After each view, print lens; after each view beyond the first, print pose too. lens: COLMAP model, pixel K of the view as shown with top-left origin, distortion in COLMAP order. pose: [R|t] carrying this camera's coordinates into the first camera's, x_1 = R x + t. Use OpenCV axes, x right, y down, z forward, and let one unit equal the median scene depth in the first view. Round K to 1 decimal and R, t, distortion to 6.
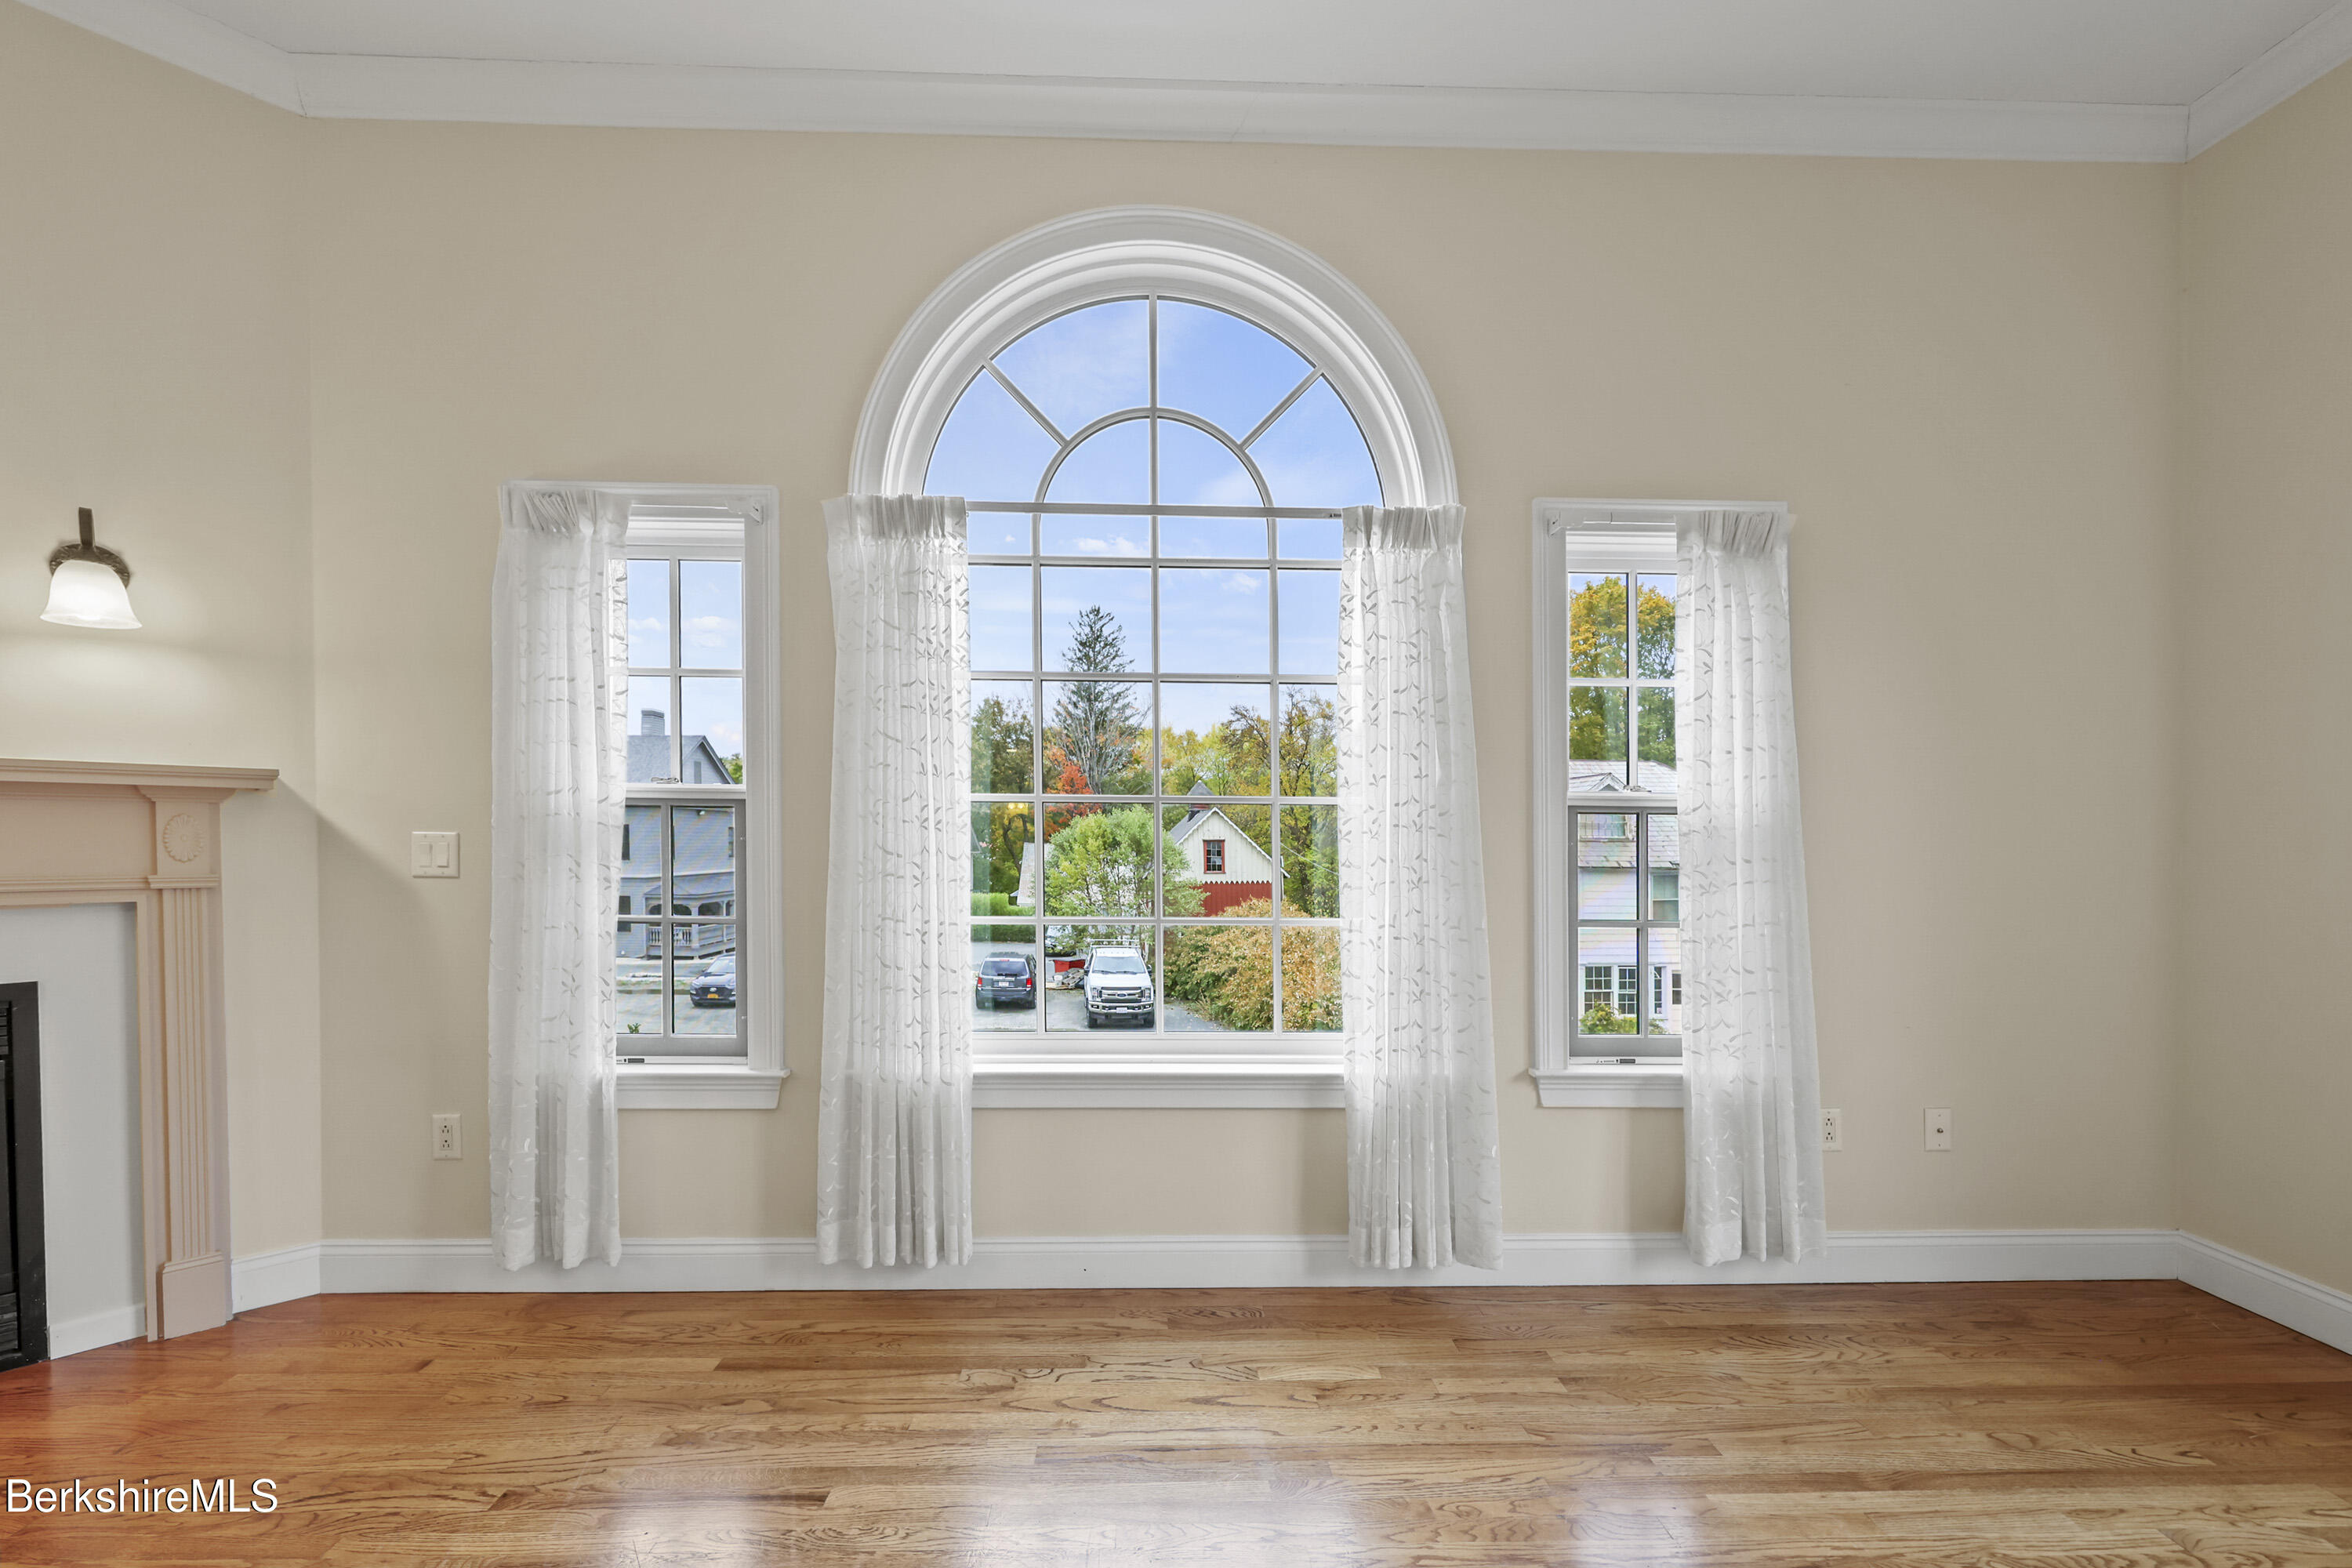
lens RADIAL K [[951.1, 0, 1173.5], [0, 951.1, 843.1], [0, 0, 1]] dist [-0.001614, 0.000115]
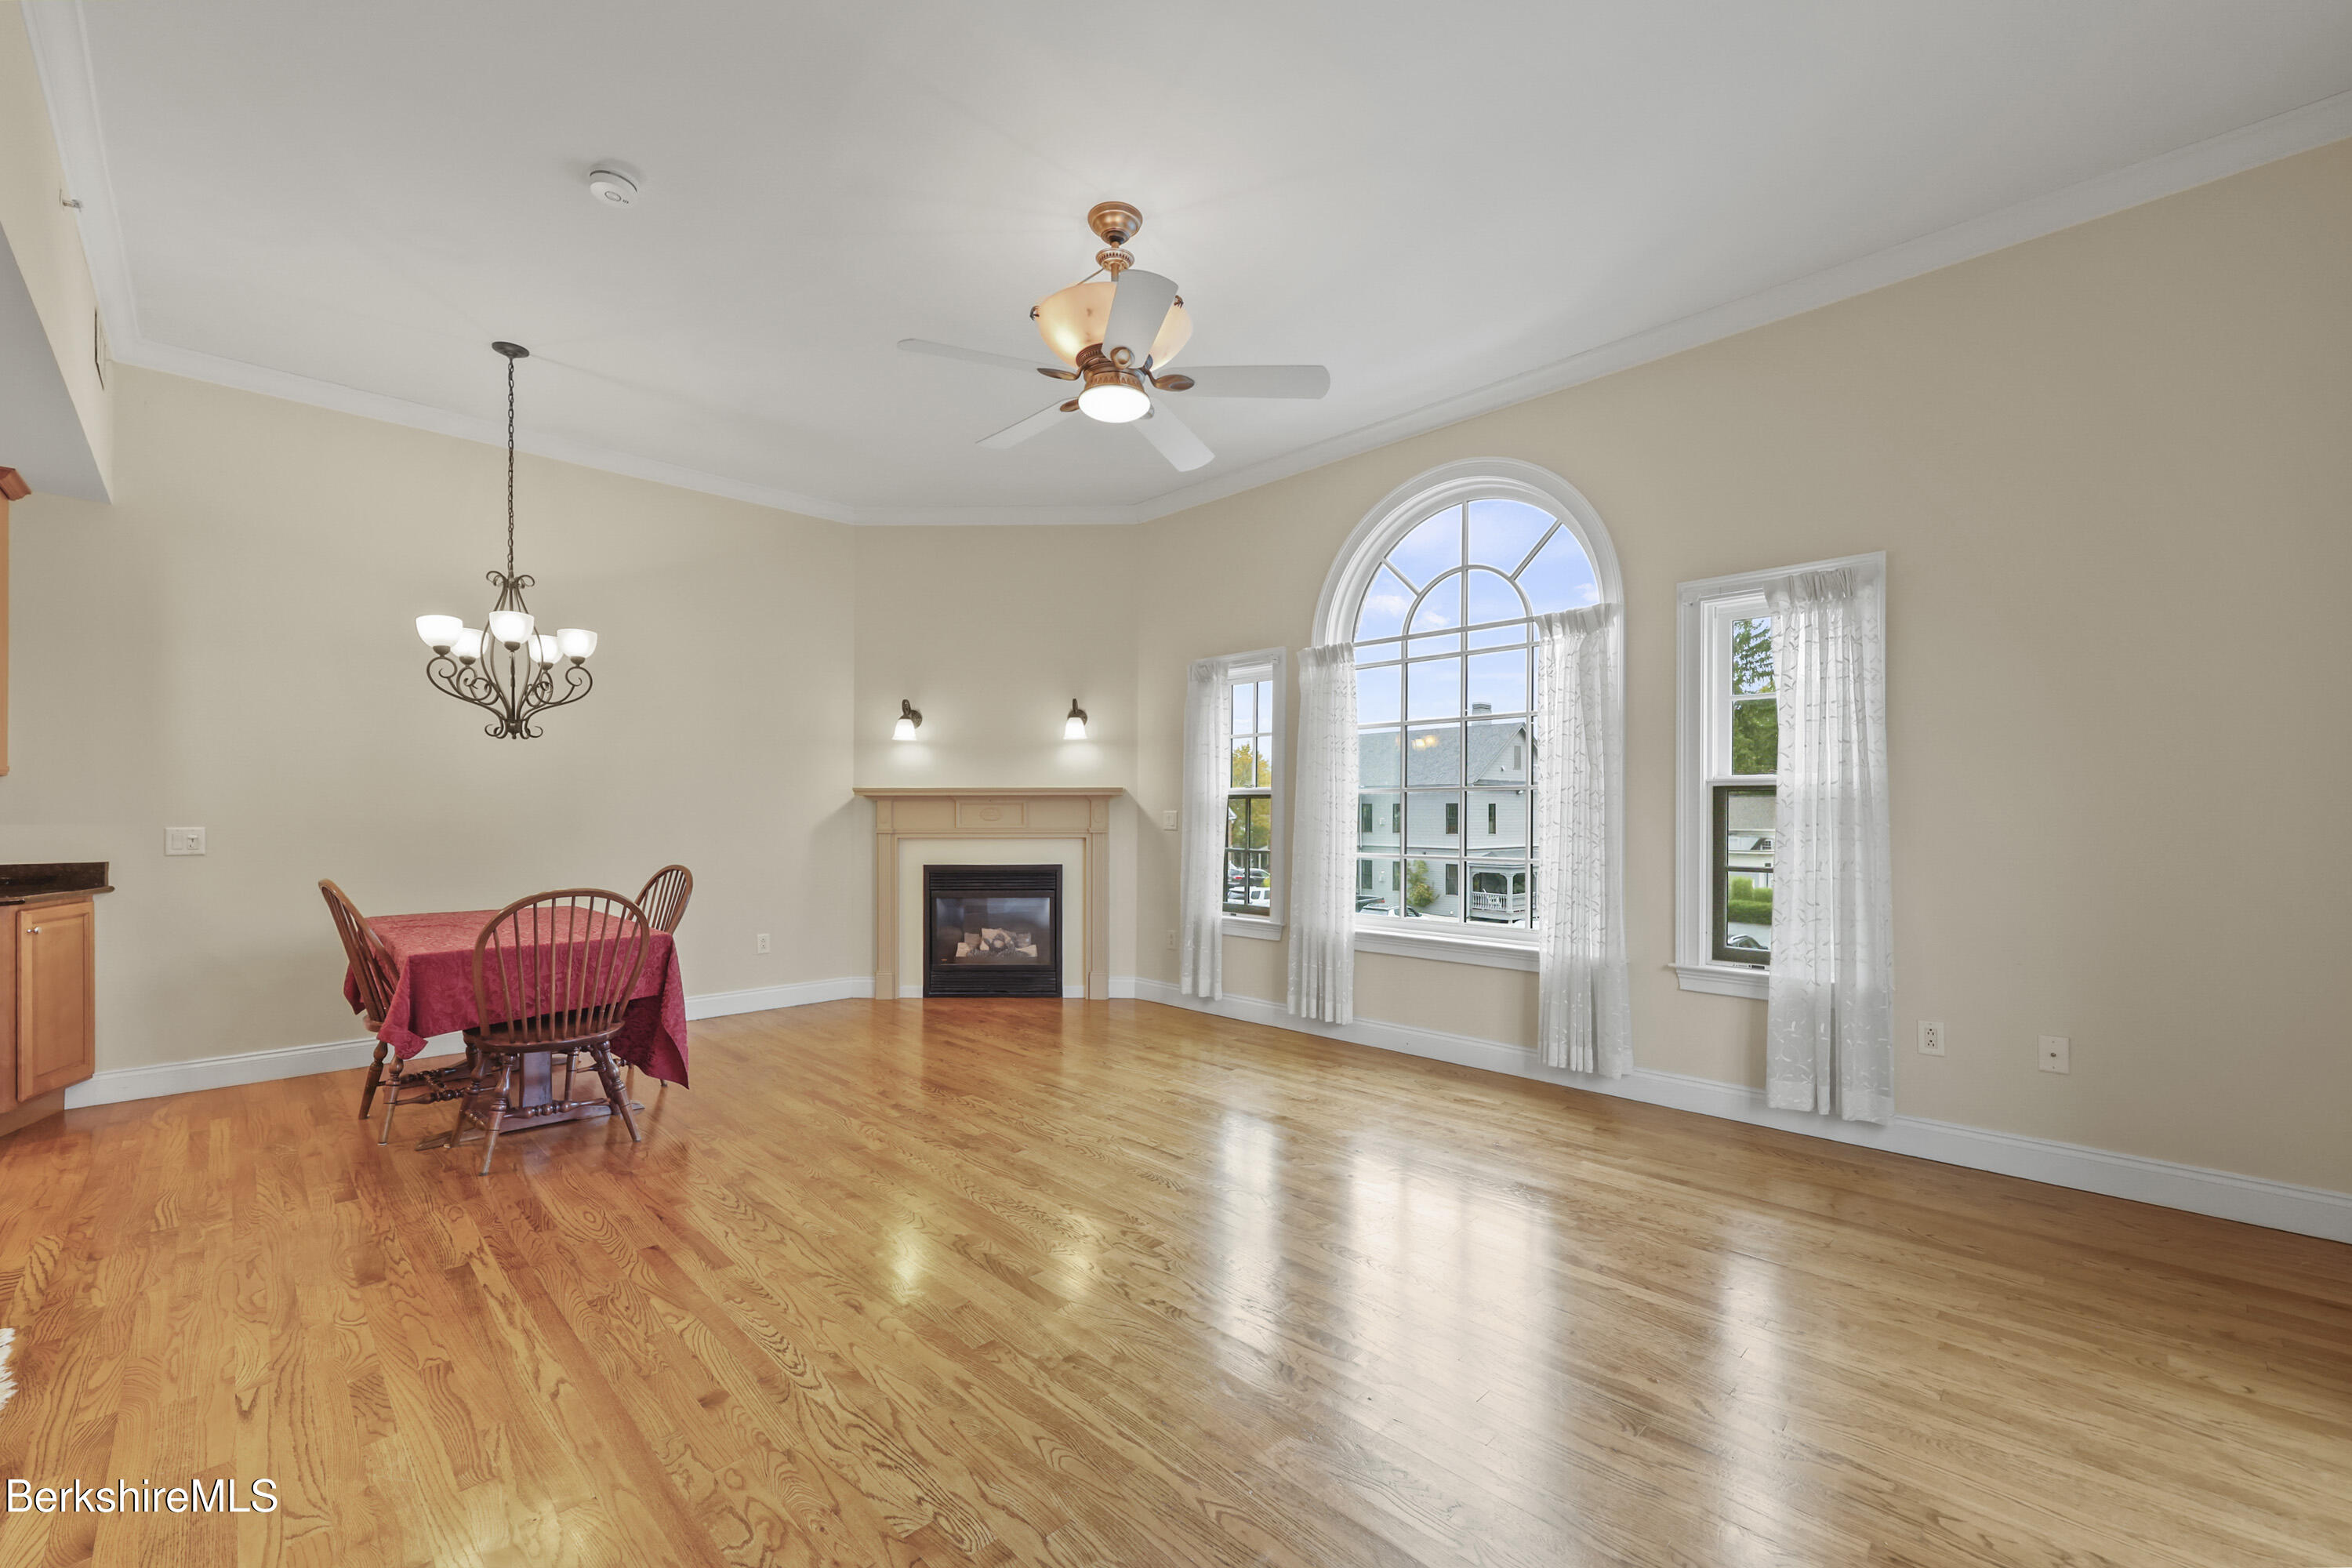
lens RADIAL K [[951.1, 0, 1167.4], [0, 951.1, 815.3], [0, 0, 1]] dist [-0.001614, 0.000115]
pose [[0.676958, -0.005000, -0.736004, 0.987024], [0.003603, 0.999987, -0.003480, 0.006888], [0.736013, -0.000296, 0.676968, -0.627798]]
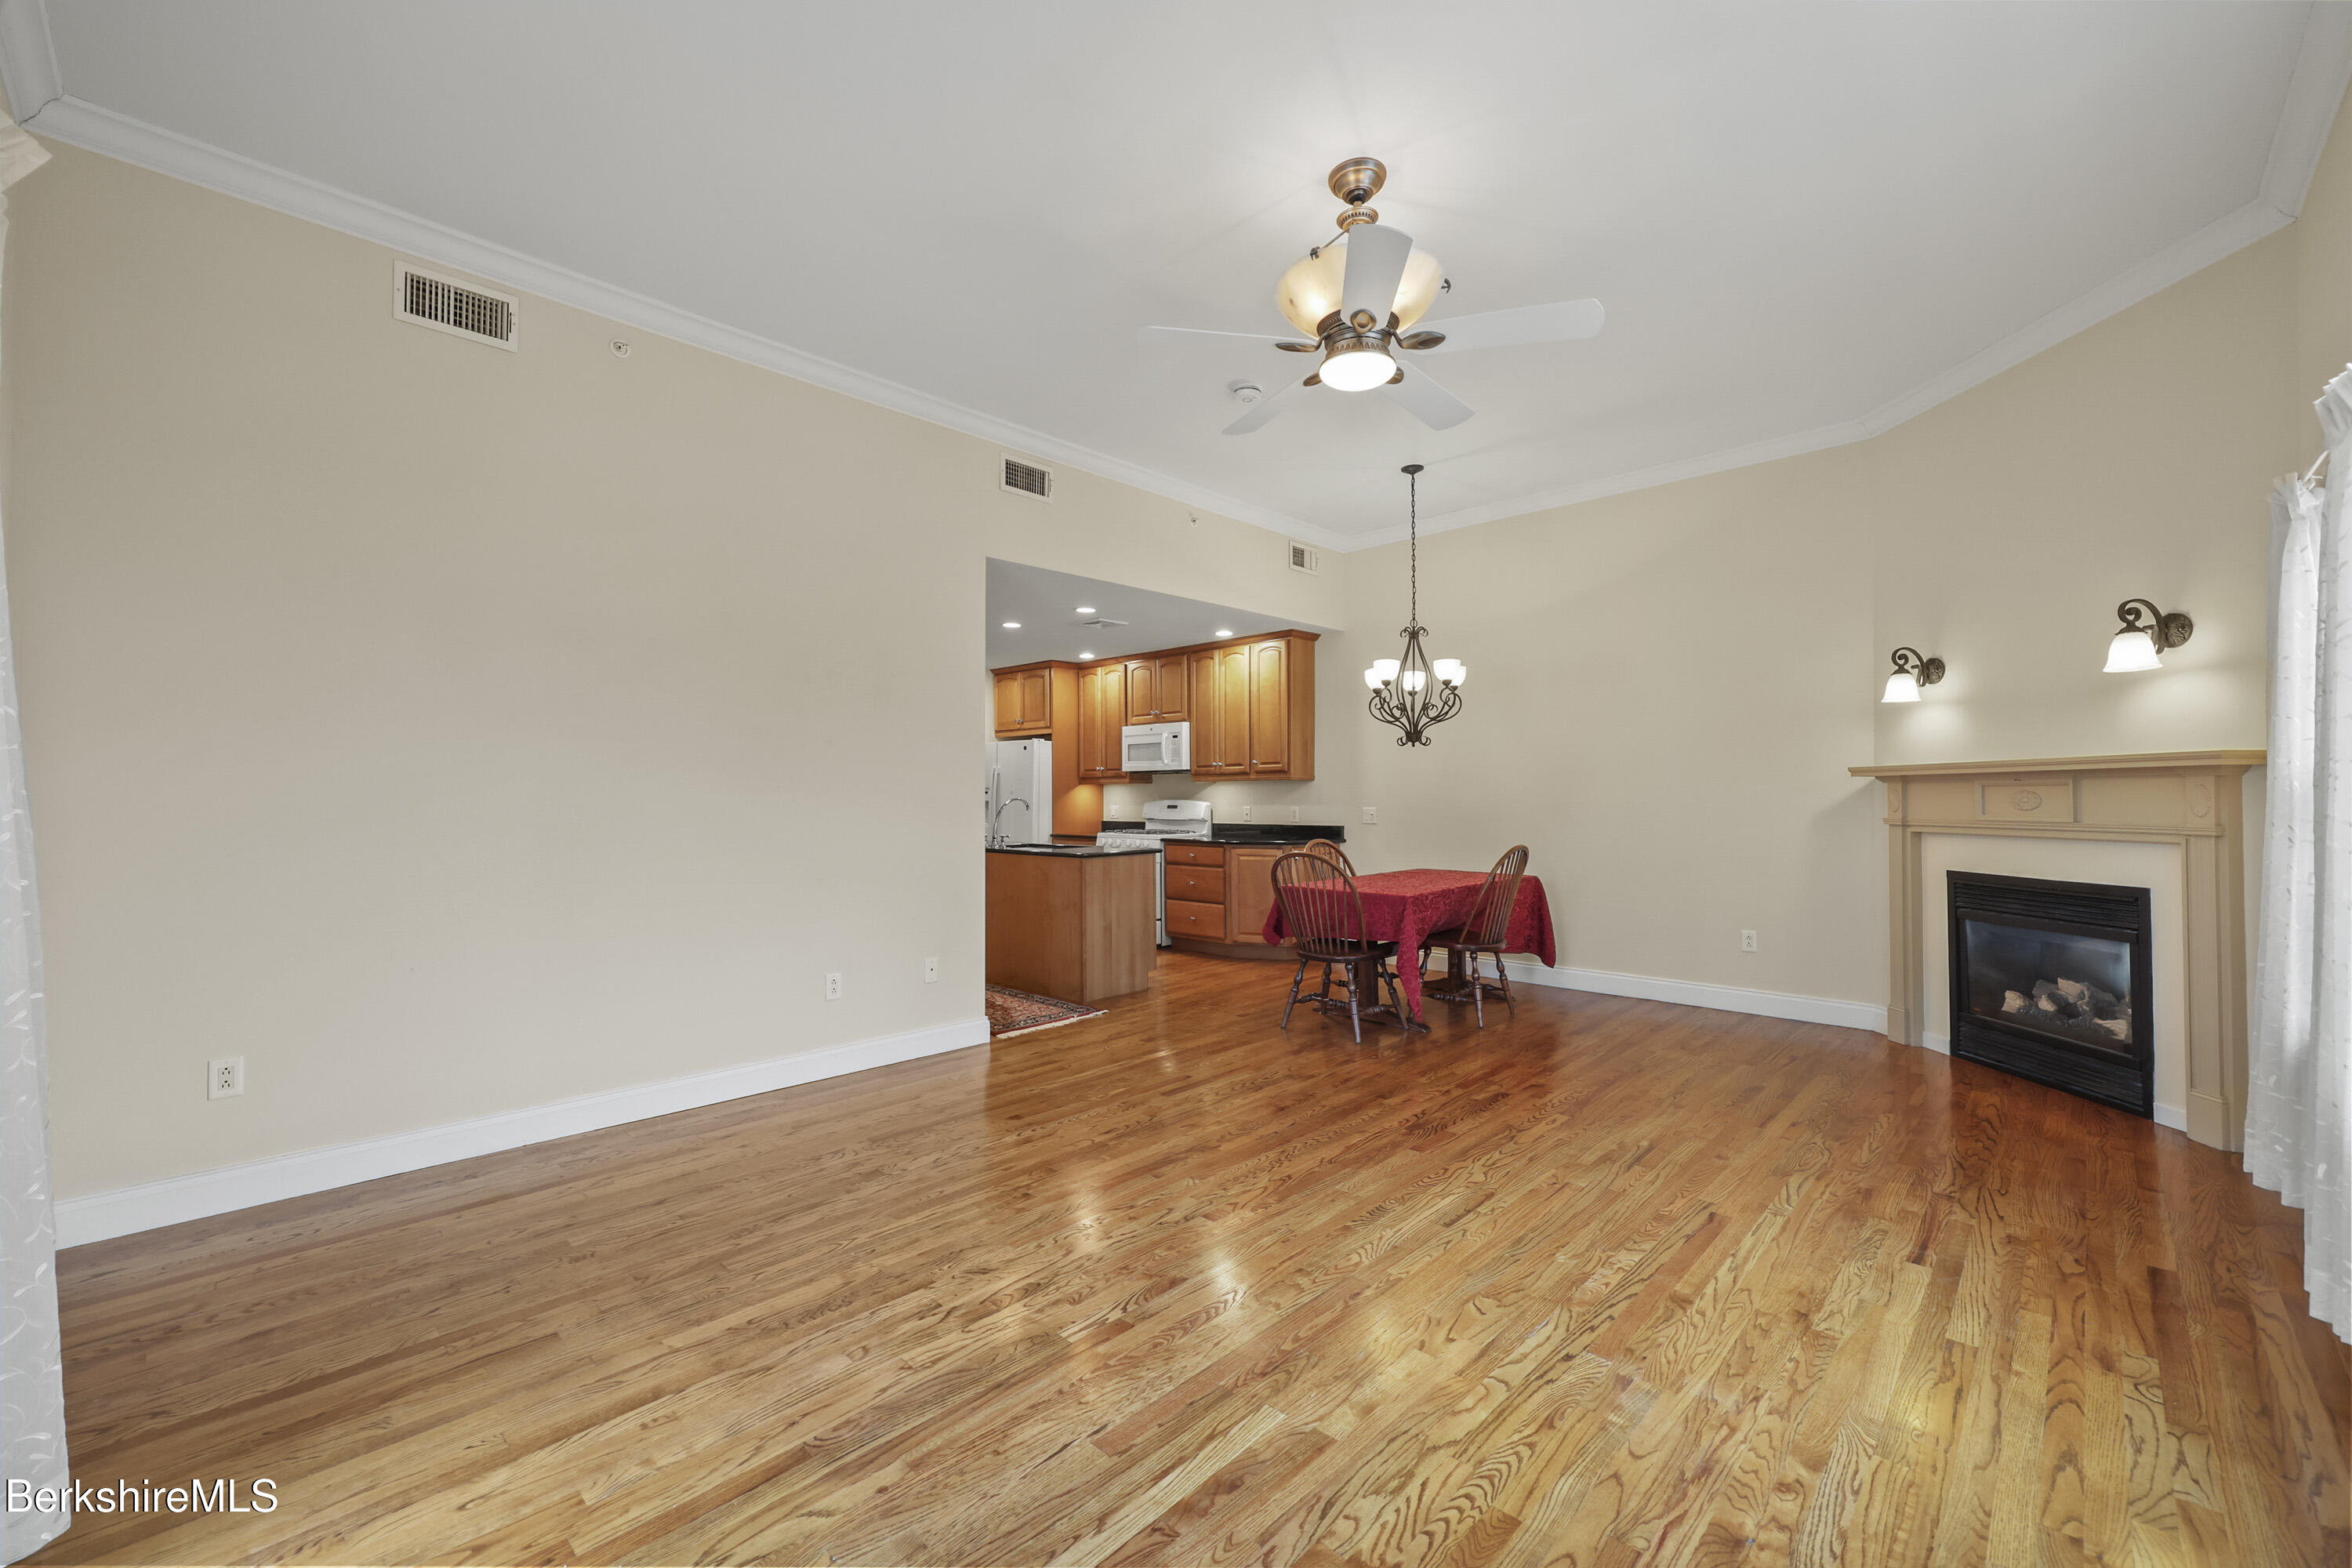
lens RADIAL K [[951.1, 0, 1188.3], [0, 951.1, 785.5], [0, 0, 1]] dist [-0.001614, 0.000115]
pose [[-0.711959, -0.014423, -0.702073, 0.993285], [-0.003571, 0.999850, -0.016919, 0.000877], [0.702212, -0.009538, -0.711904, 0.873947]]
